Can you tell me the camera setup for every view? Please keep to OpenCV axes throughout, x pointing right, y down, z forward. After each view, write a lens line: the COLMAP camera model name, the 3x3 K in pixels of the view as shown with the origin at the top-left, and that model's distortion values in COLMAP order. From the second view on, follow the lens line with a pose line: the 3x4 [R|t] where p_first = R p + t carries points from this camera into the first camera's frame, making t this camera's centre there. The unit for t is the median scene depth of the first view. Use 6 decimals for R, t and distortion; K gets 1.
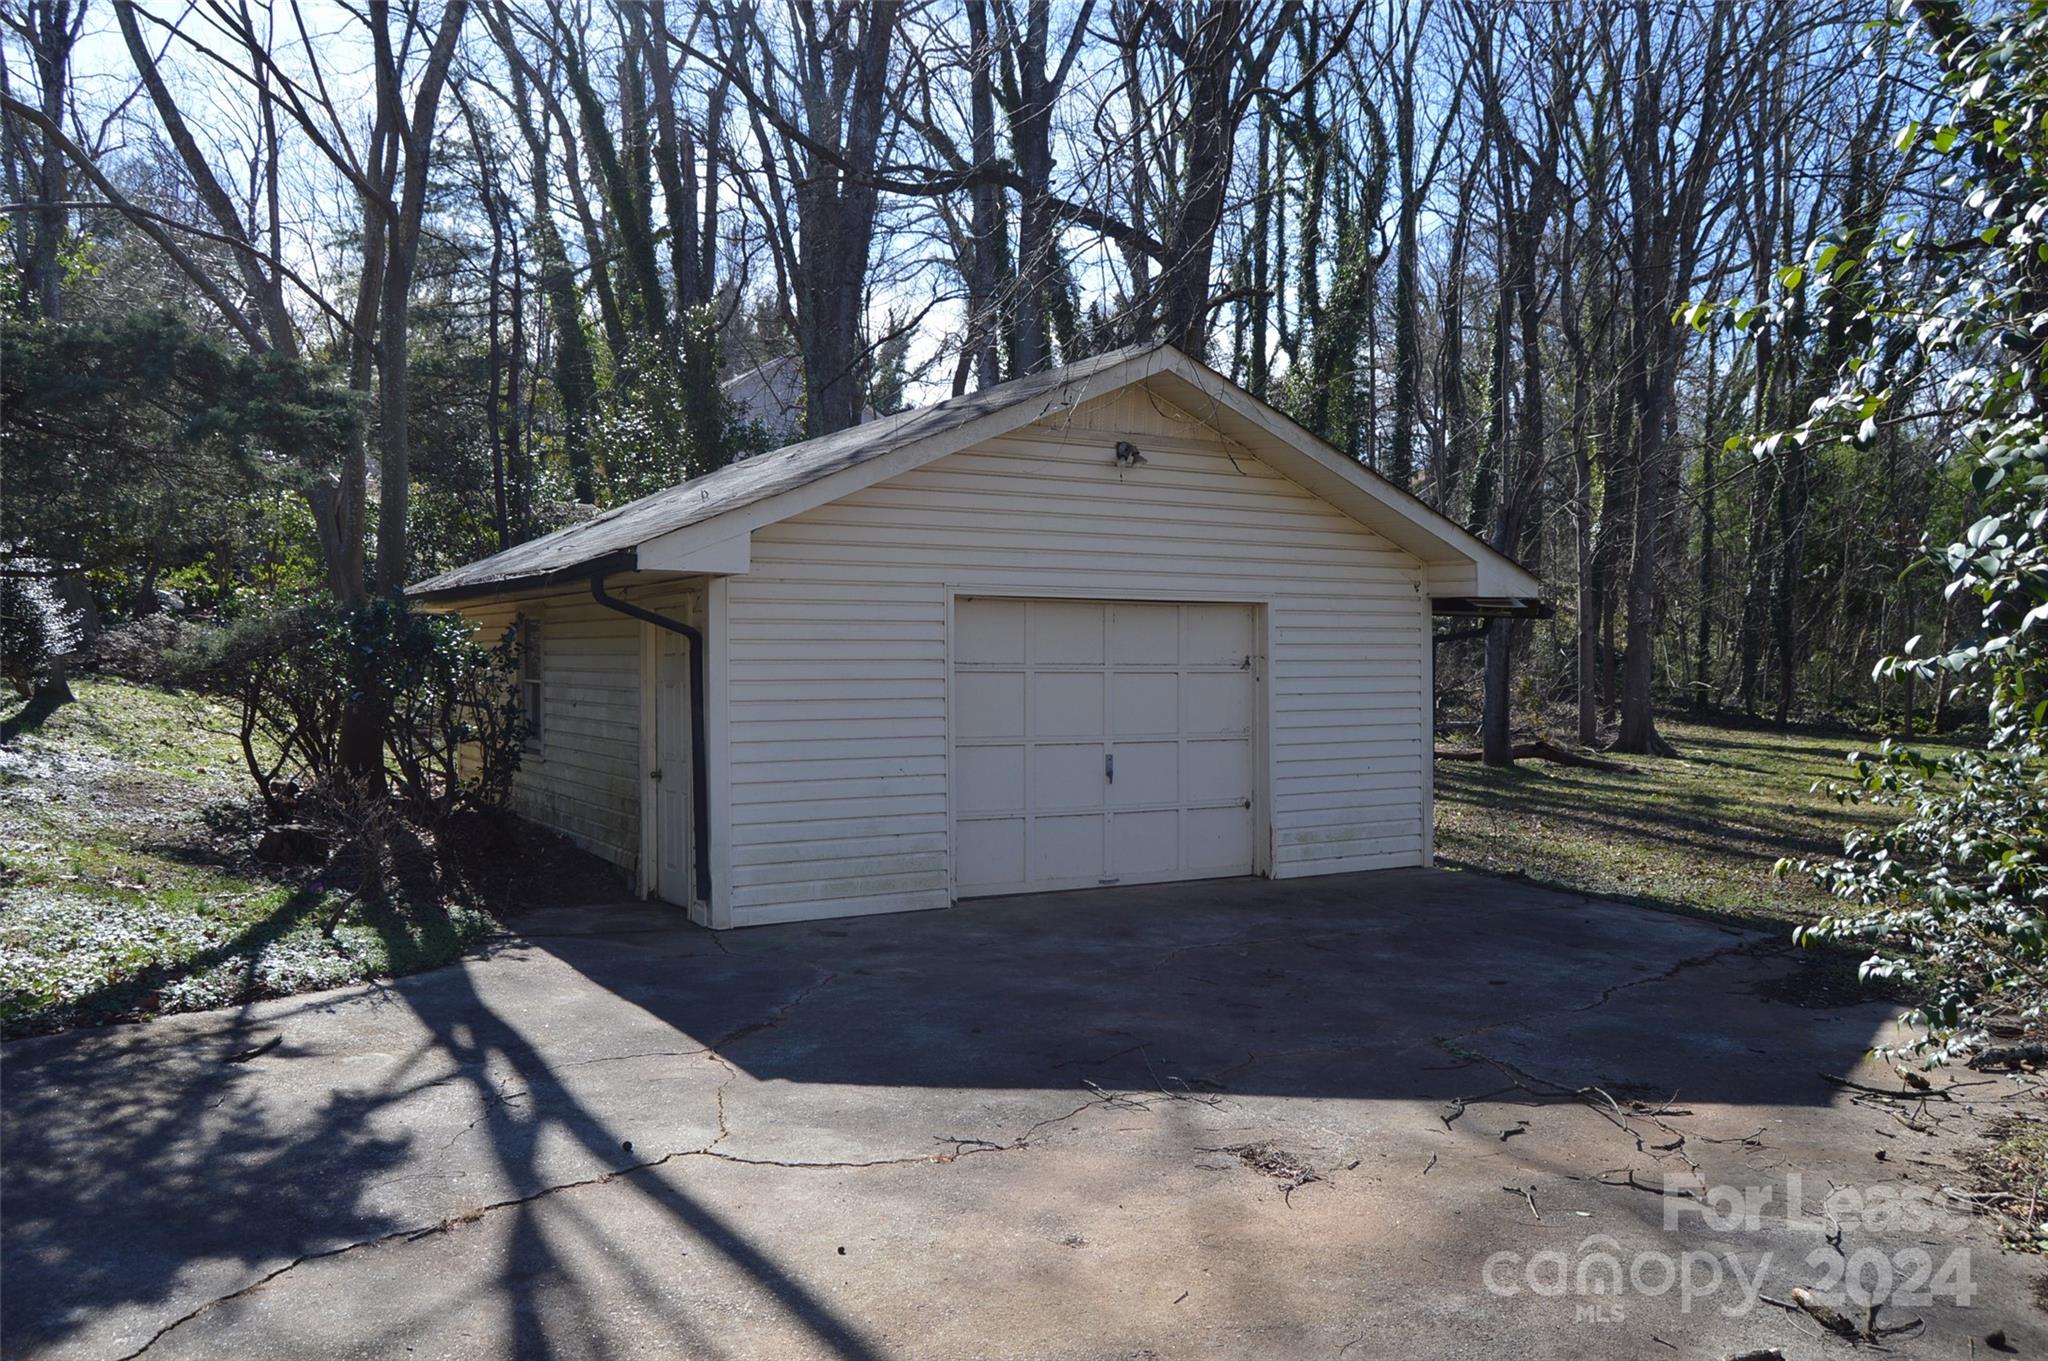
lens RADIAL K [[1674.3, 0, 1024.0], [0, 1674.3, 680.5], [0, 0, 1]] dist [-0.027187, -0.000081]
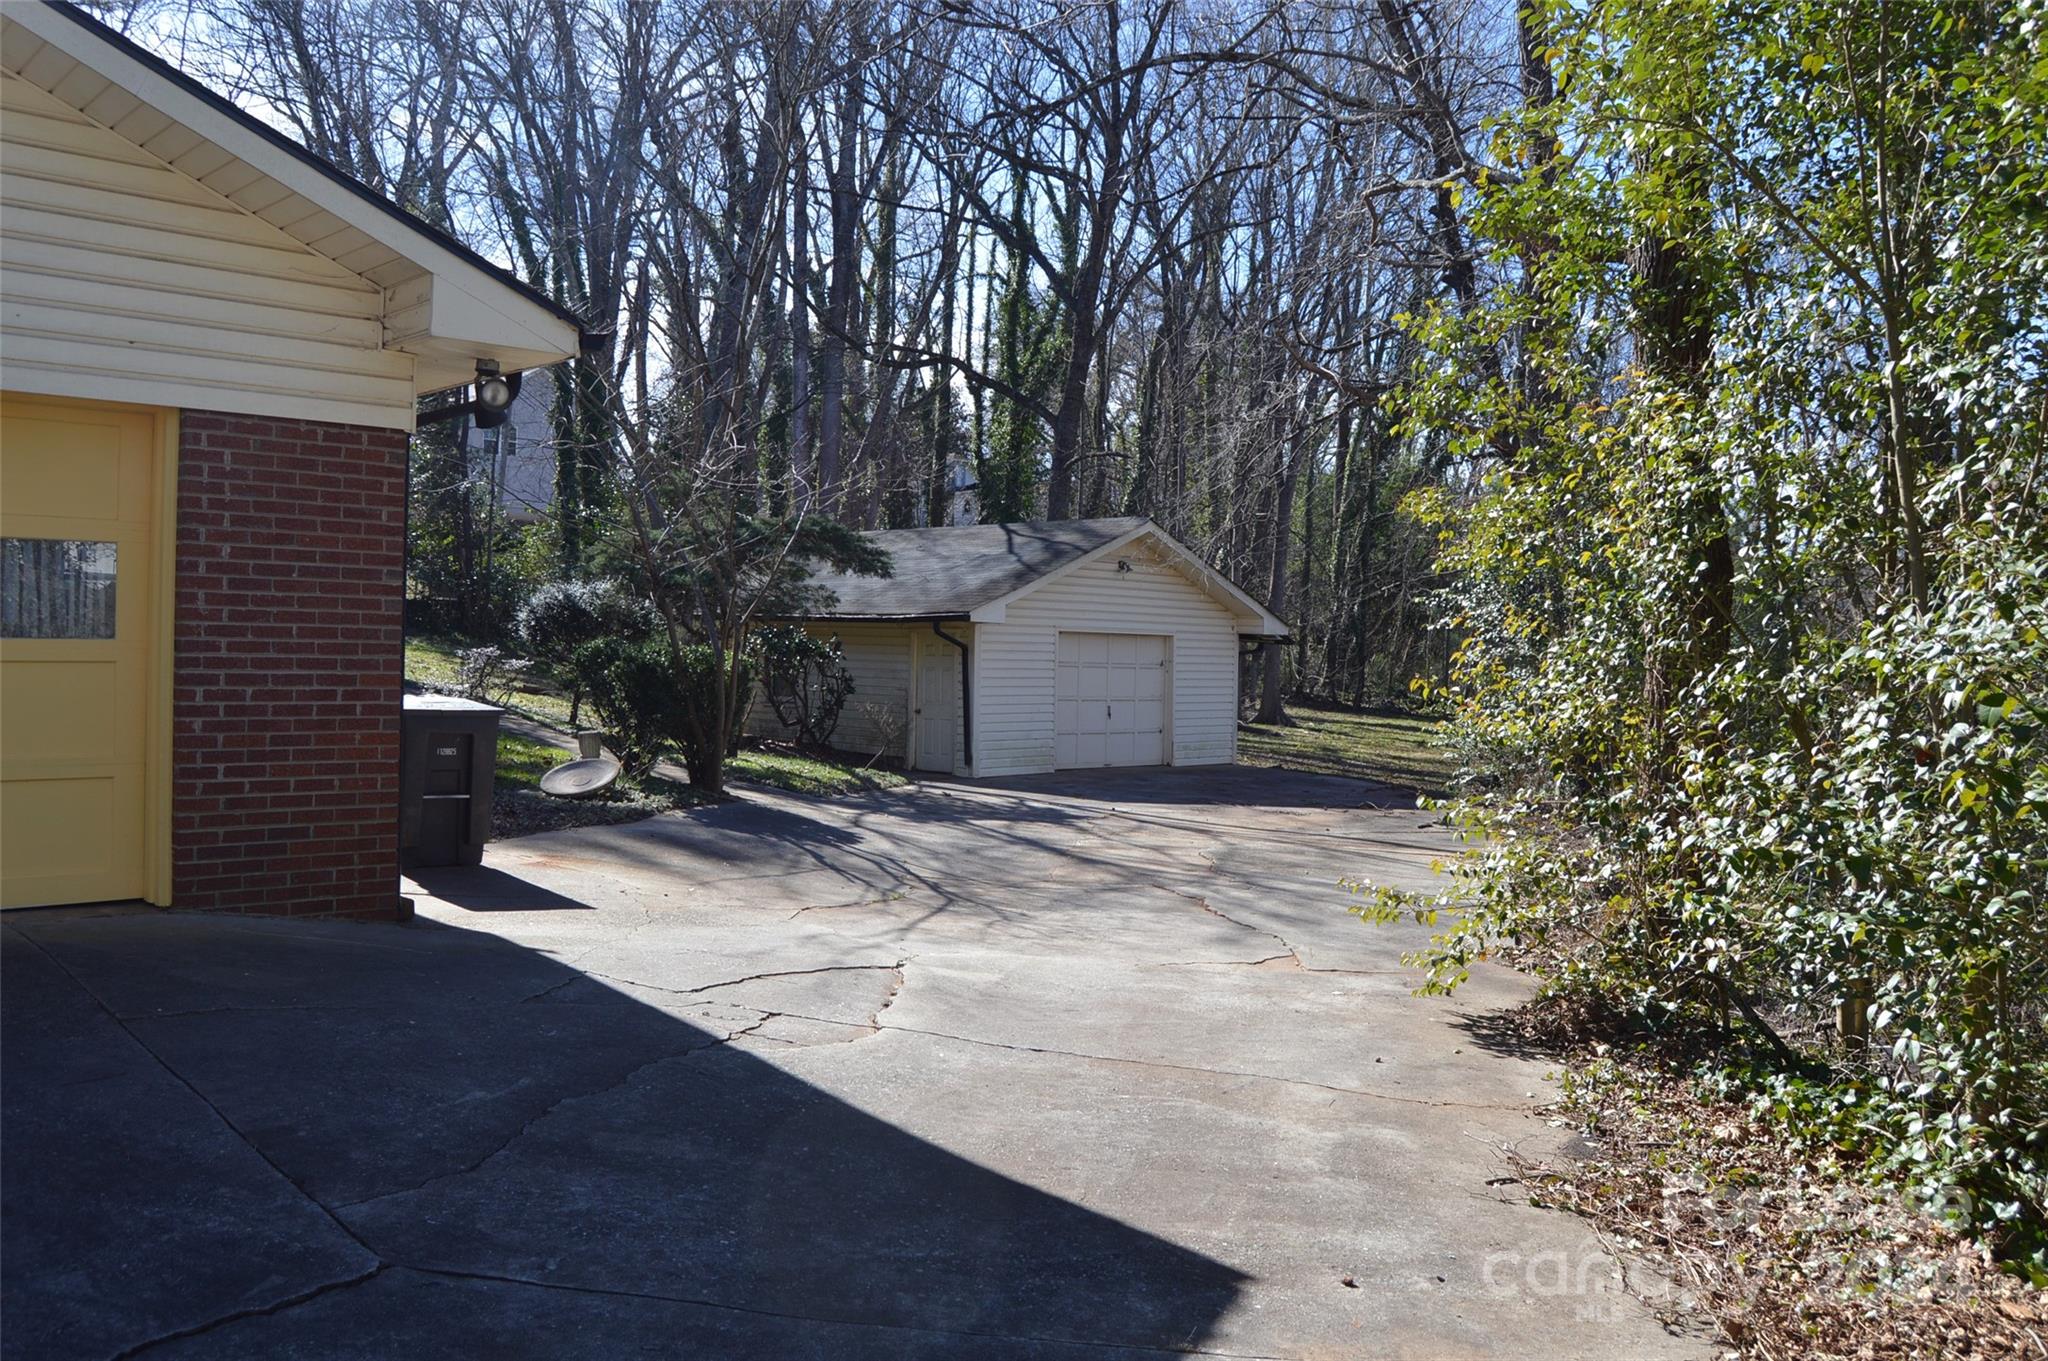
lens RADIAL K [[1674.3, 0, 1024.0], [0, 1674.3, 680.5], [0, 0, 1]] dist [-0.027187, -0.000081]
pose [[0.969466, 0.017910, 0.244571, -0.521170], [-0.020071, 0.999778, 0.006348, 0.000554], [-0.244404, -0.011063, 0.969610, -0.944844]]
